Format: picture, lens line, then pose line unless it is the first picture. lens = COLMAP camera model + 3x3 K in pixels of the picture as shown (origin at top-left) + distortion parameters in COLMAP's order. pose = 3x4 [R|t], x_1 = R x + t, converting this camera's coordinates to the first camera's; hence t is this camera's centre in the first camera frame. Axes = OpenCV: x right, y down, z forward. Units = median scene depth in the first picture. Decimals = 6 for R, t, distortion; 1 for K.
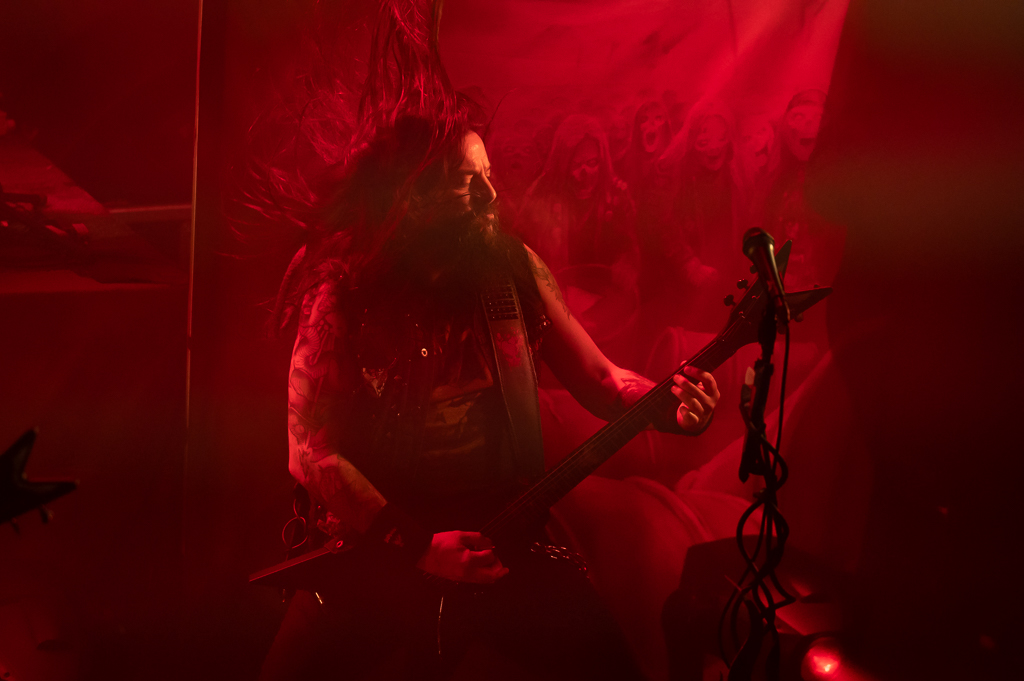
lens RADIAL K [[6699.3, 0, 512.0], [0, 6699.3, 340.5], [0, 0, 1]] dist [0.359818, -4.585287]
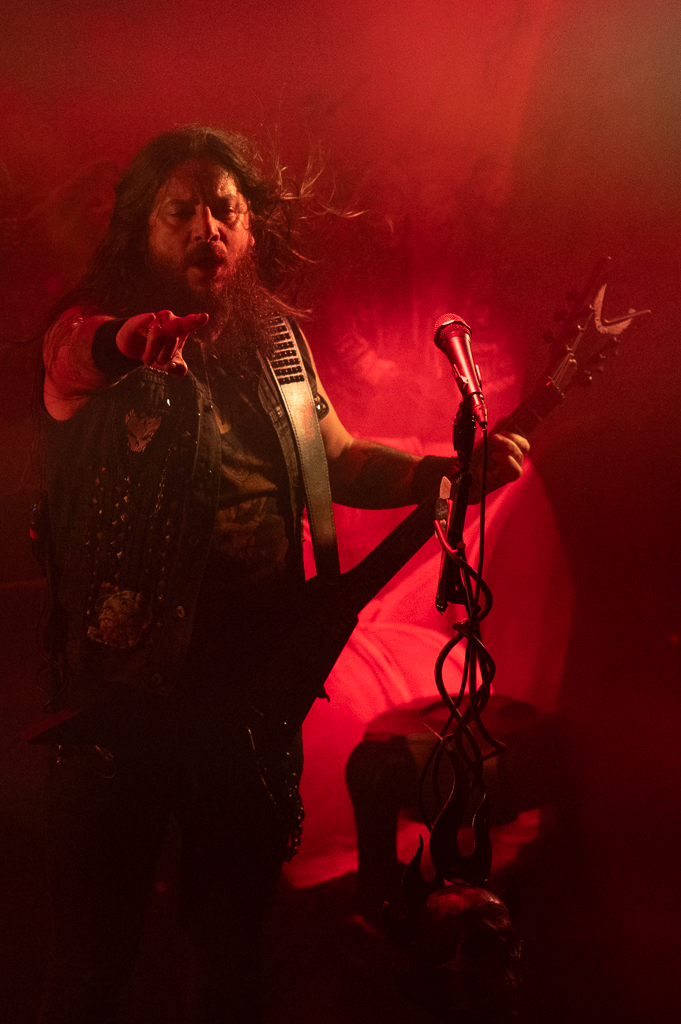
lens RADIAL K [[6293.1, 0, 340.5], [0, 6293.1, 512.0], [0, 0, 1]] dist [-0.042790, 0.391226]
pose [[0.999455, -0.027847, 0.017748, 0.007394], [0.027795, 0.999609, 0.003141, 0.005042], [-0.017828, -0.002646, 0.999838, 0.187802]]
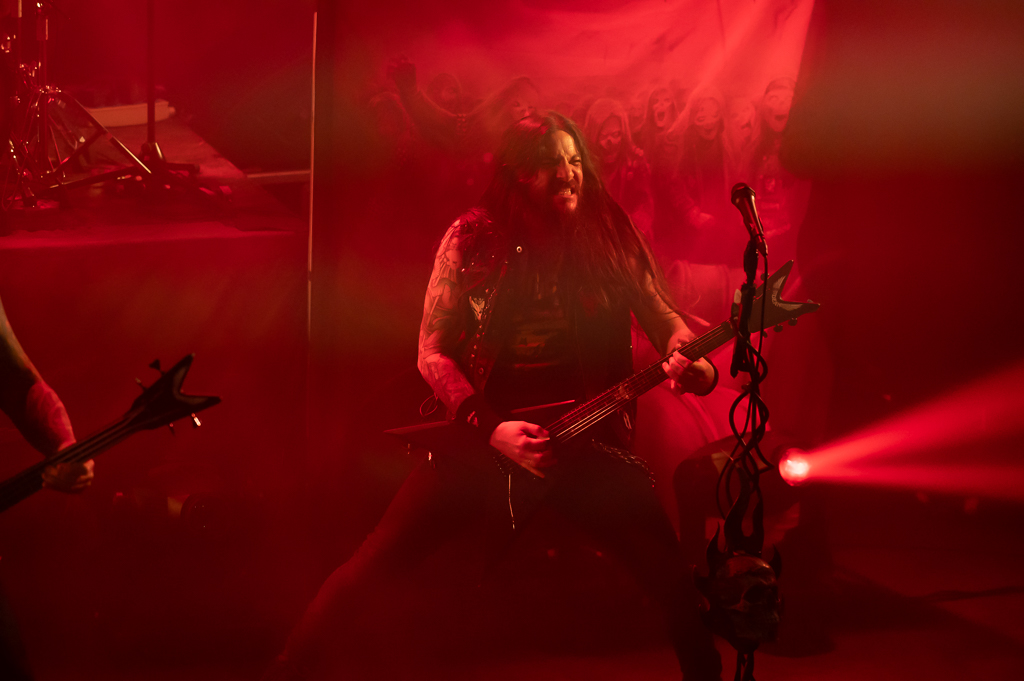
lens RADIAL K [[5372.4, 0, 513.3], [0, 5372.4, 340.0], [0, 0, 1]] dist [0.073511, -6.132400]
pose [[0.999917, -0.010561, -0.007443, -0.000737], [0.010647, 0.999877, 0.011540, 0.001146], [0.007321, -0.011618, 0.999906, -0.049545]]
